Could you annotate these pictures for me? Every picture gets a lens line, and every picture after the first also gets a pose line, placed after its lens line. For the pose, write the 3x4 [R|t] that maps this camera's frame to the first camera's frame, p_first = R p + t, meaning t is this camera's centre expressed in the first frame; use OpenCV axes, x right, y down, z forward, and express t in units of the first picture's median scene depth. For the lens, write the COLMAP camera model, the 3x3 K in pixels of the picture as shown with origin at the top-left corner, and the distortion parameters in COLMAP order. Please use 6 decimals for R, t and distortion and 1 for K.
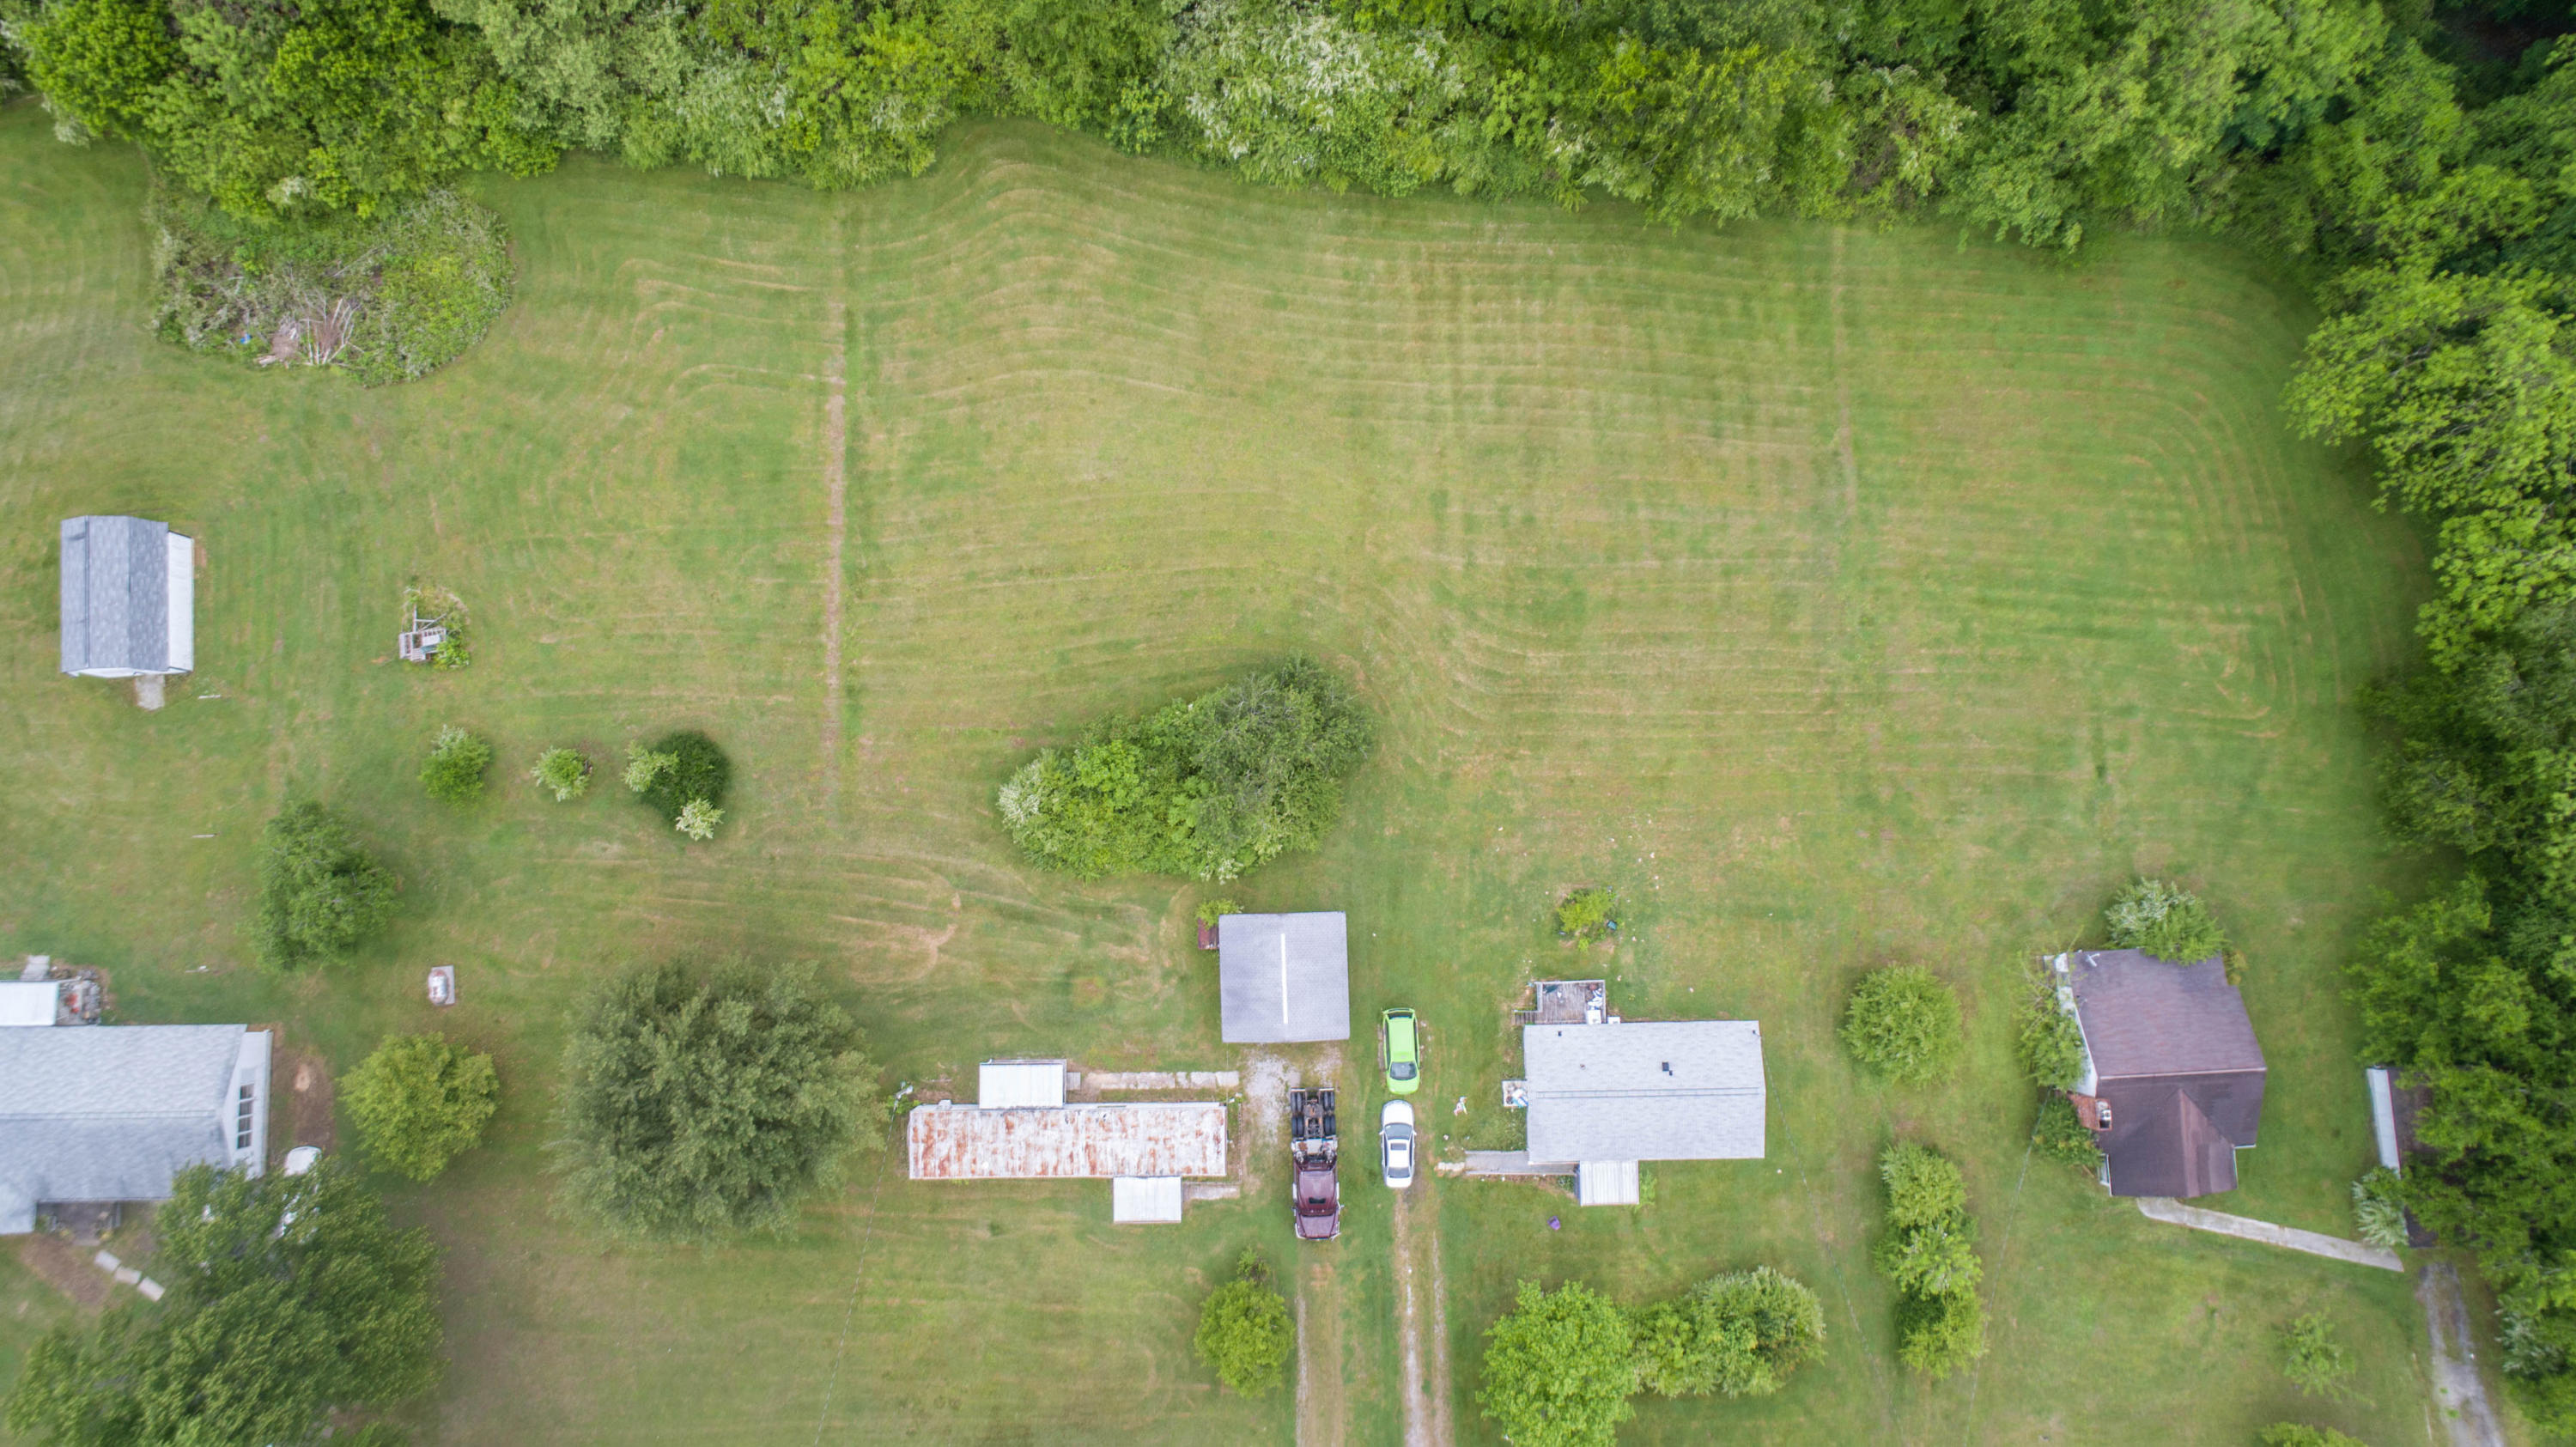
lens RADIAL K [[1733.2, 0, 1282.4], [0, 1733.2, 723.6], [0, 0, 1]] dist [-0.010953, 0.007252]
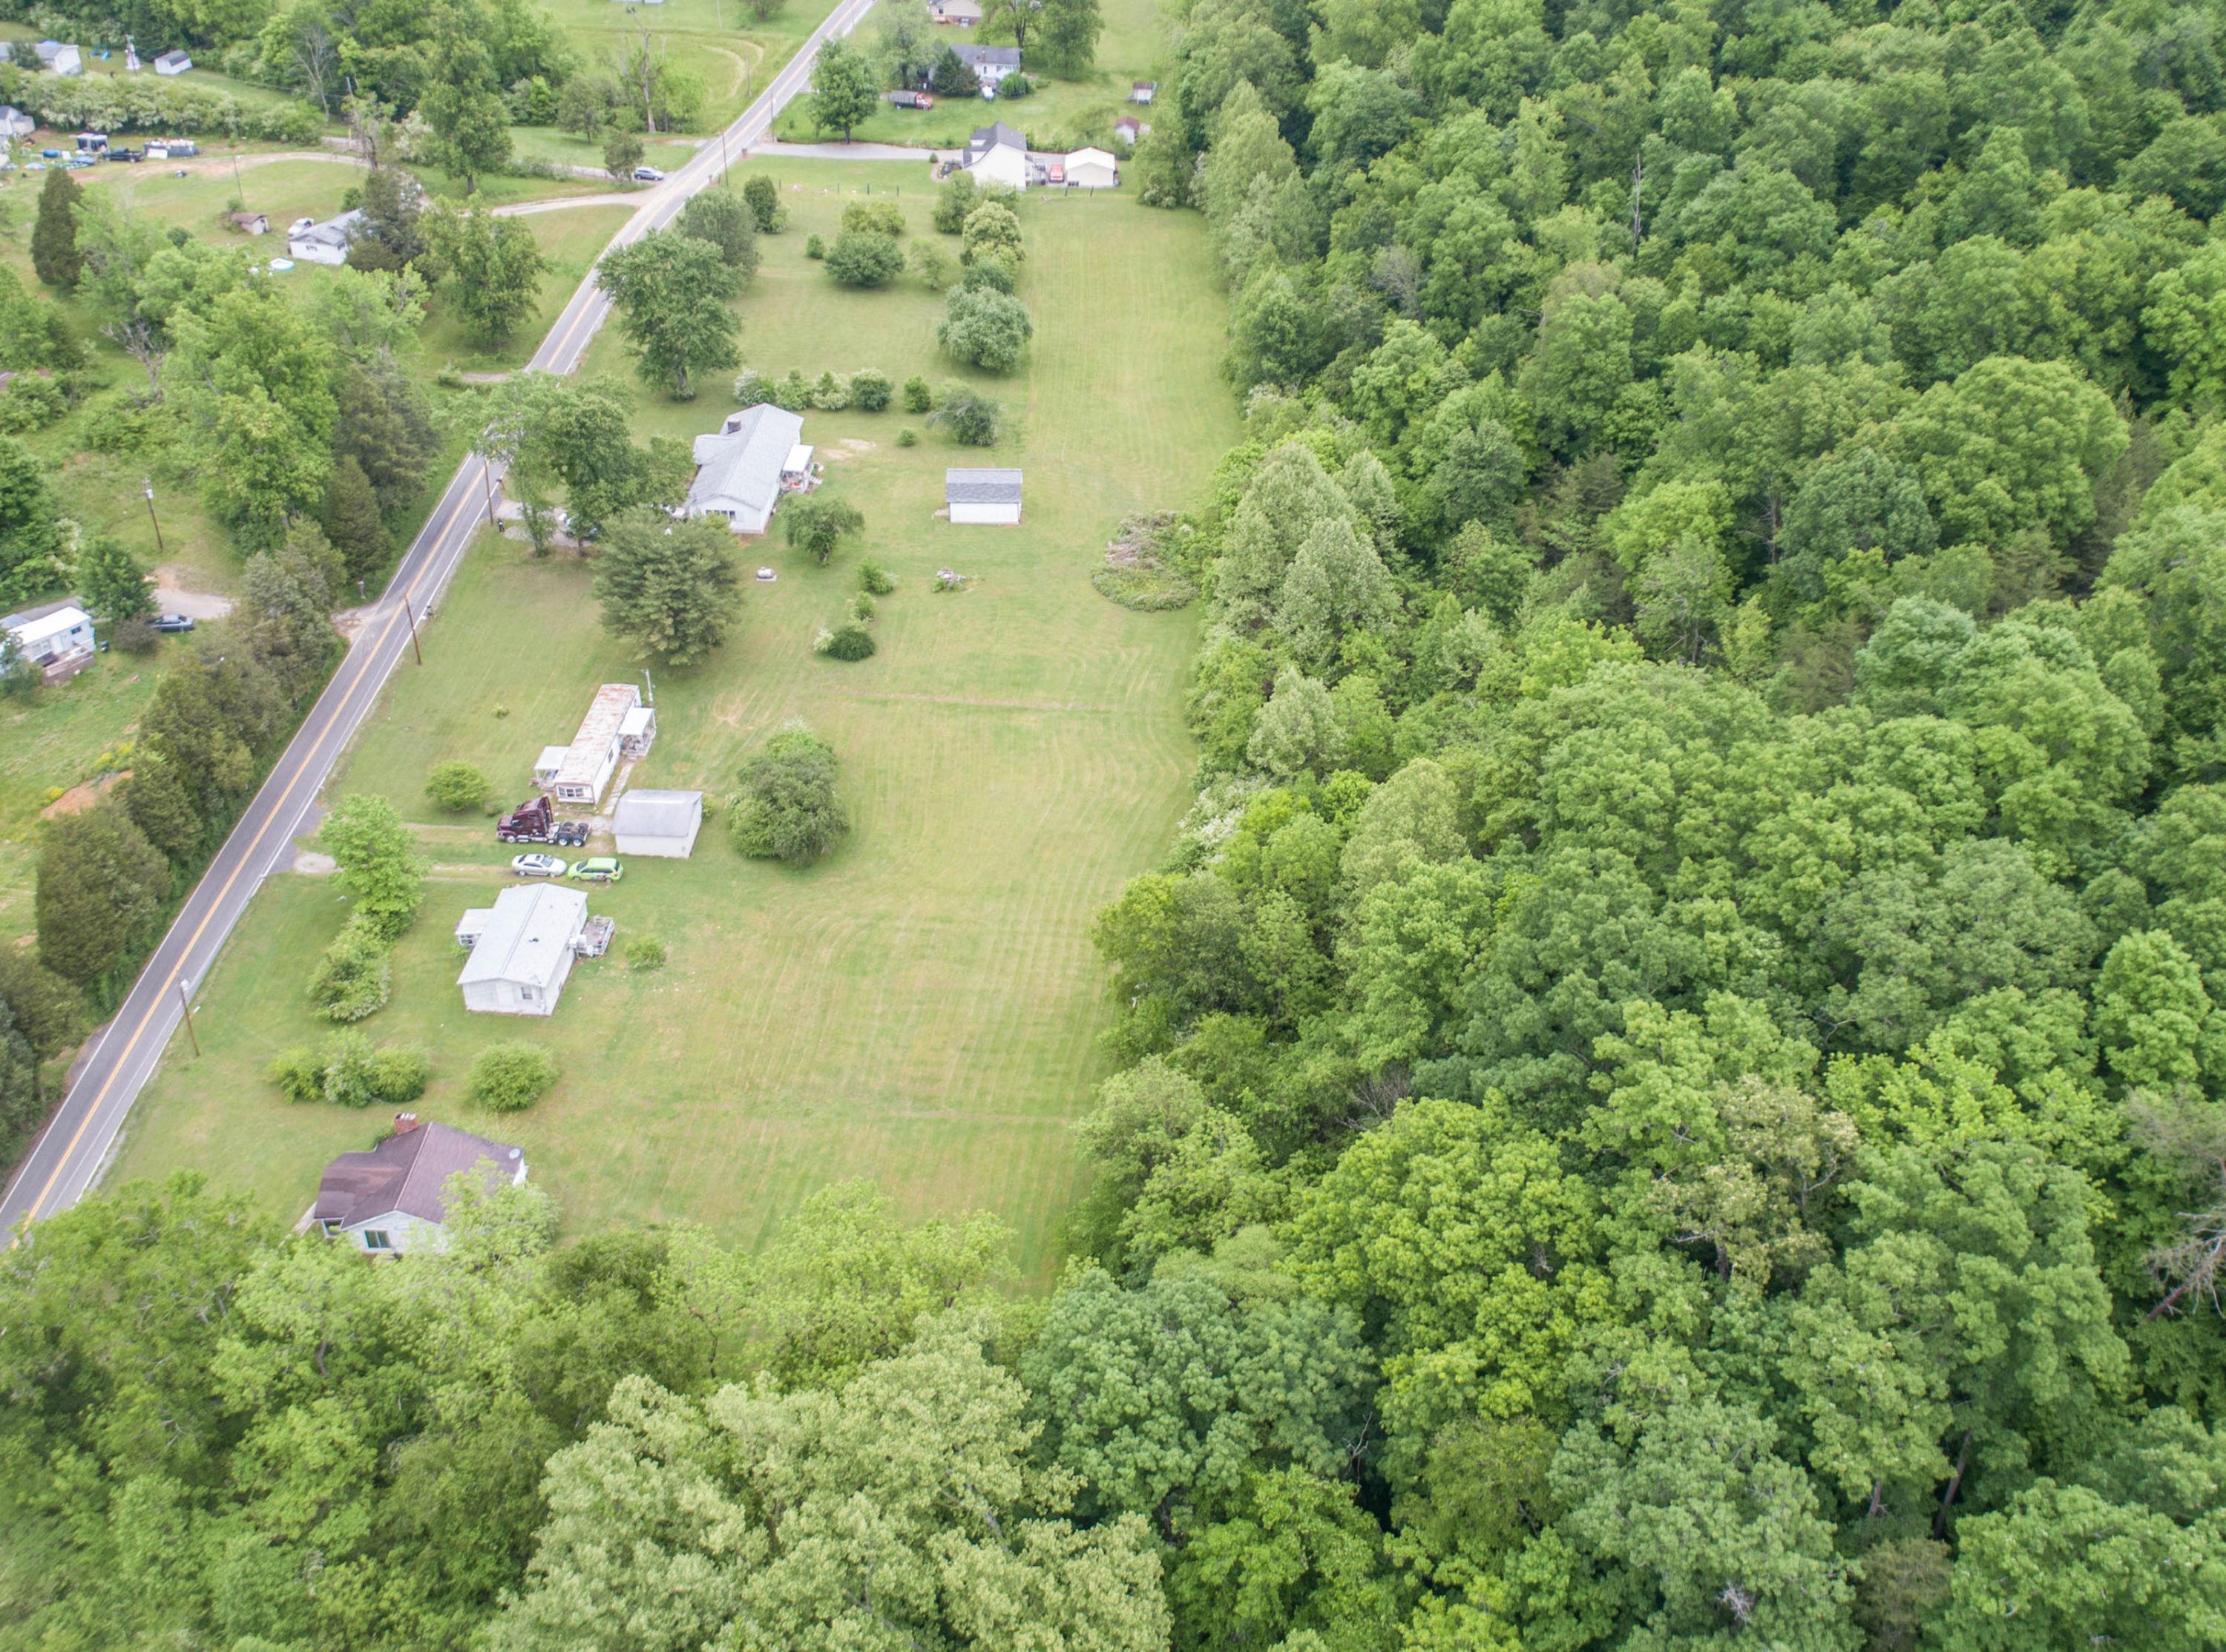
lens RADIAL K [[2186.1, 0, 1134.6], [0, 2186.1, 815.9], [0, 0, 1]] dist [0.002793, 0.000000]
pose [[-0.080181, 0.573477, -0.815288, 1.579158], [-0.992264, 0.031853, 0.119991, -0.525203], [0.094781, 0.818602, 0.566487, -0.125774]]
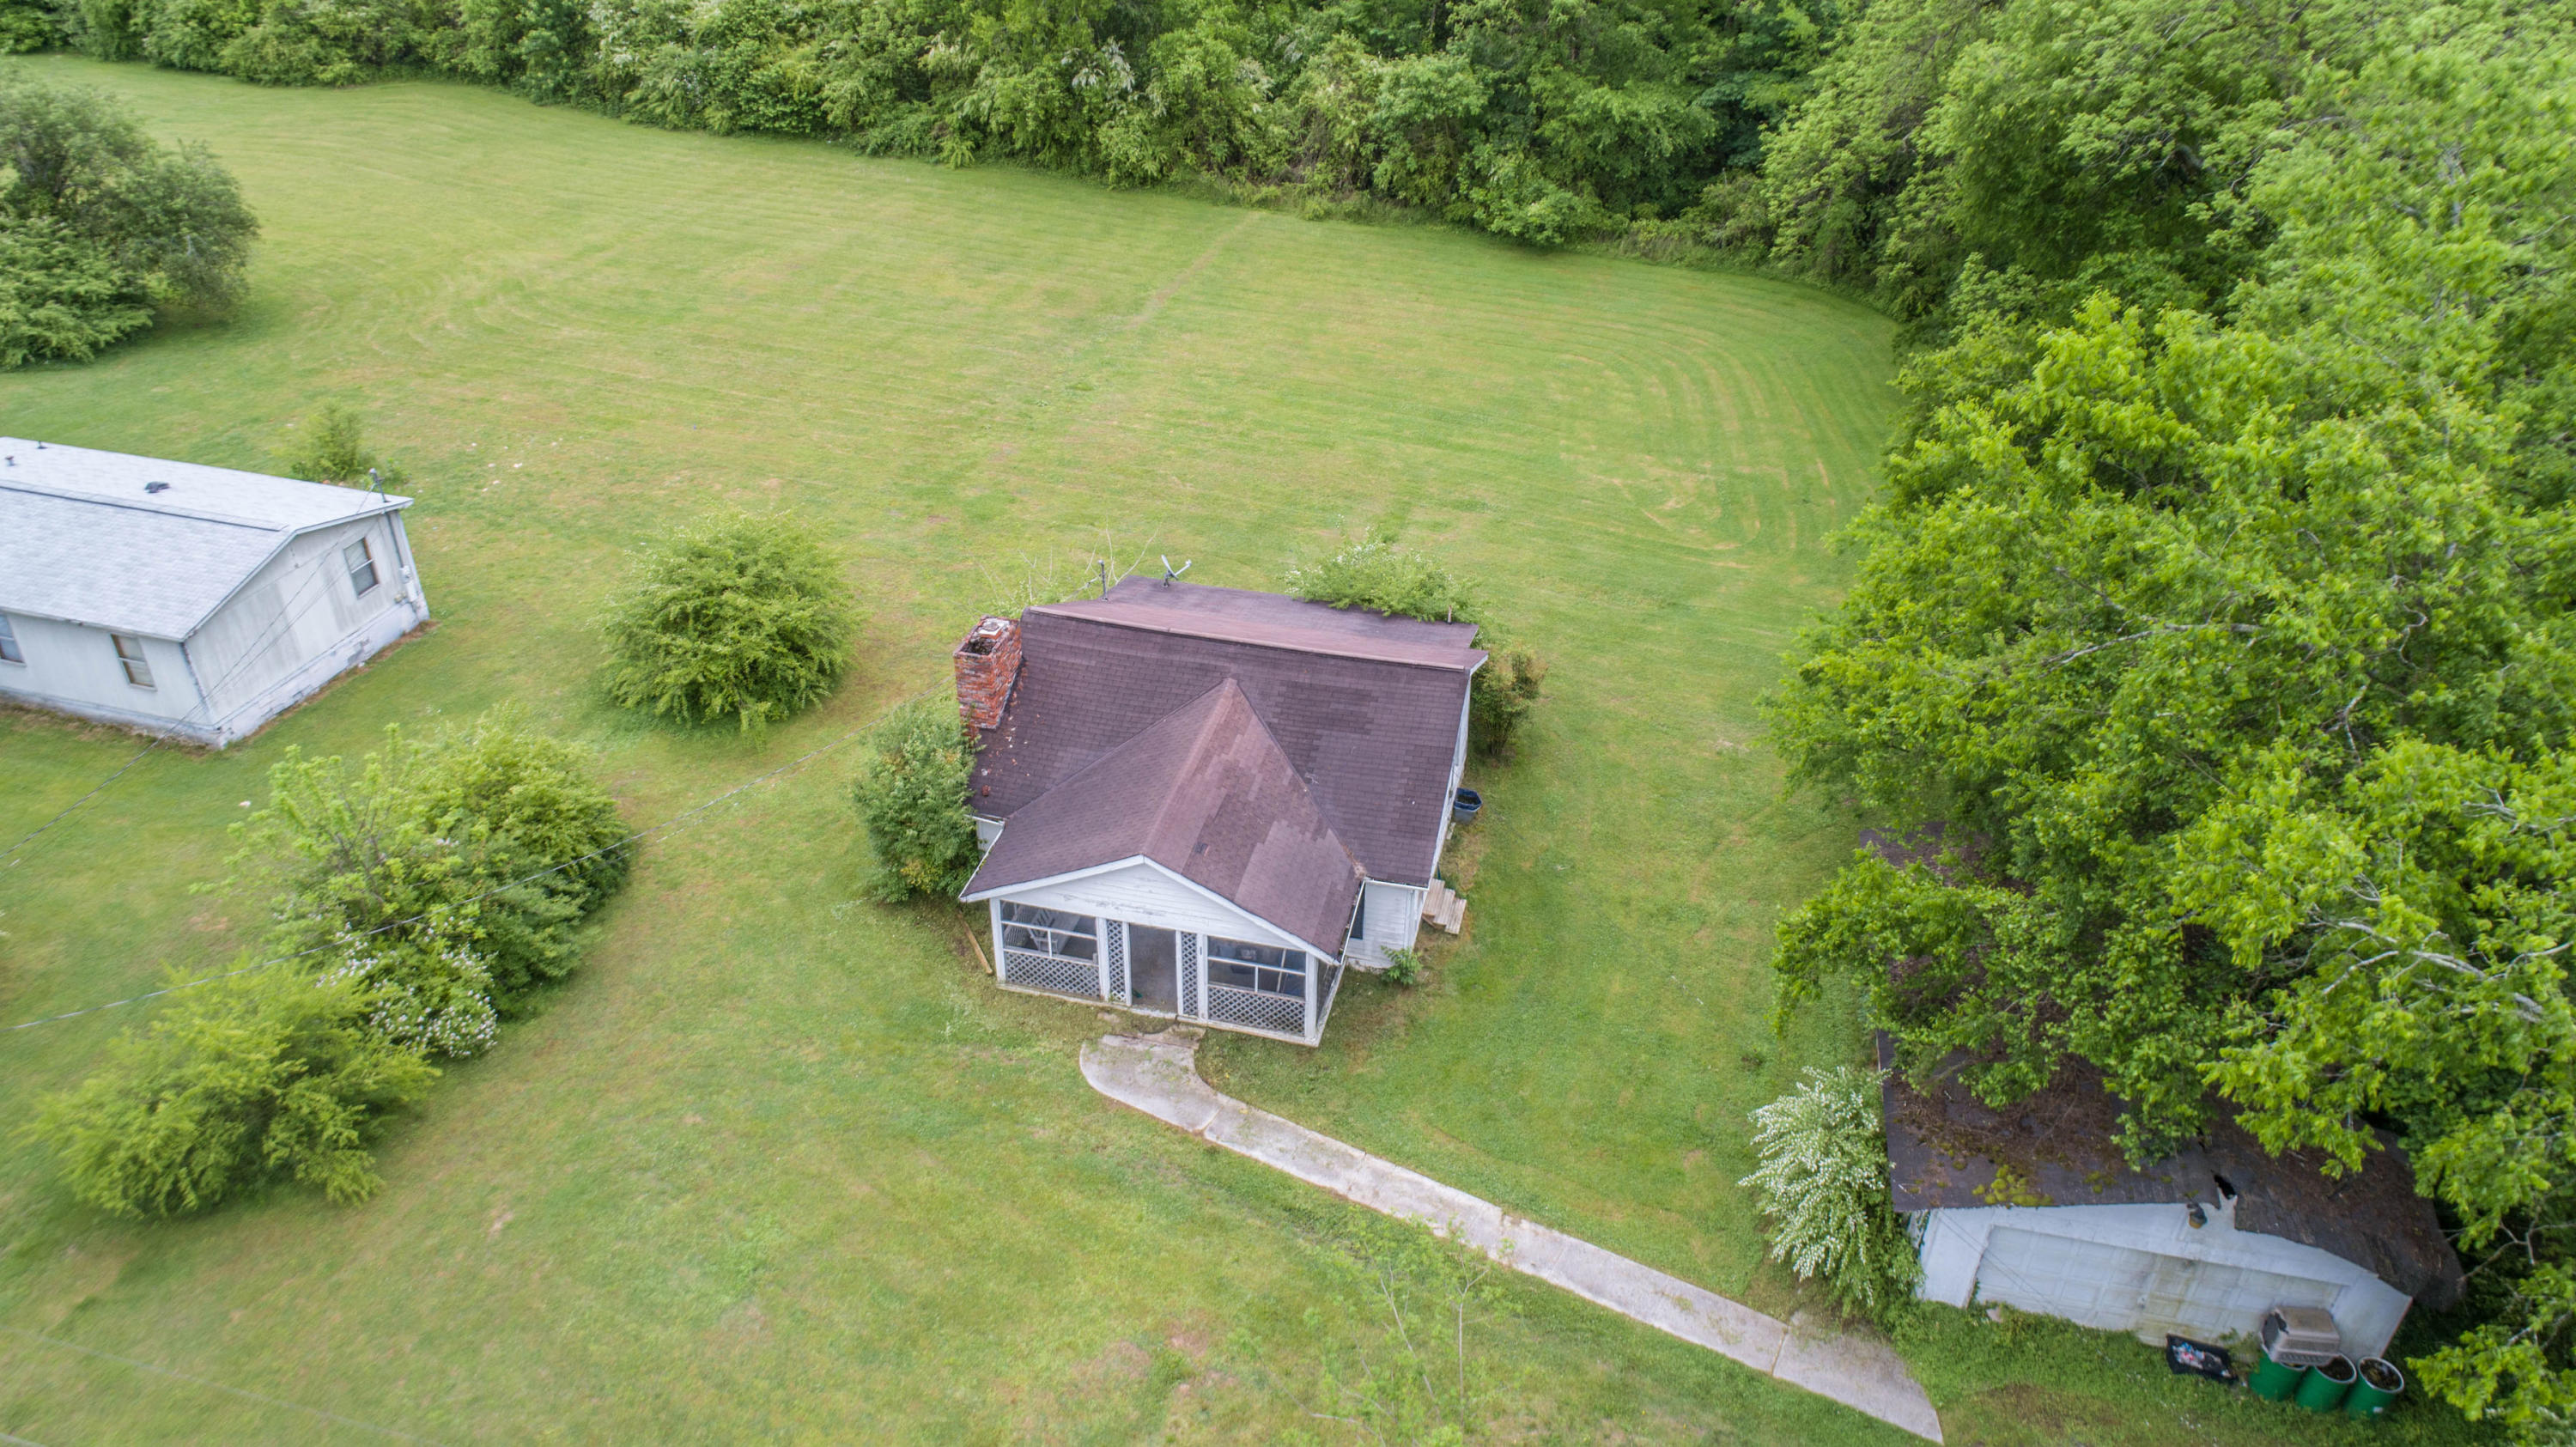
lens RADIAL K [[1733.2, 0, 1281.6], [0, 1733.2, 726.9], [0, 0, 1]] dist [-0.010953, 0.007252]
pose [[0.957825, 0.169517, -0.232025, 0.570886], [-0.287224, 0.588912, -0.755437, 0.454440], [0.008583, 0.790219, 0.612764, 0.727197]]
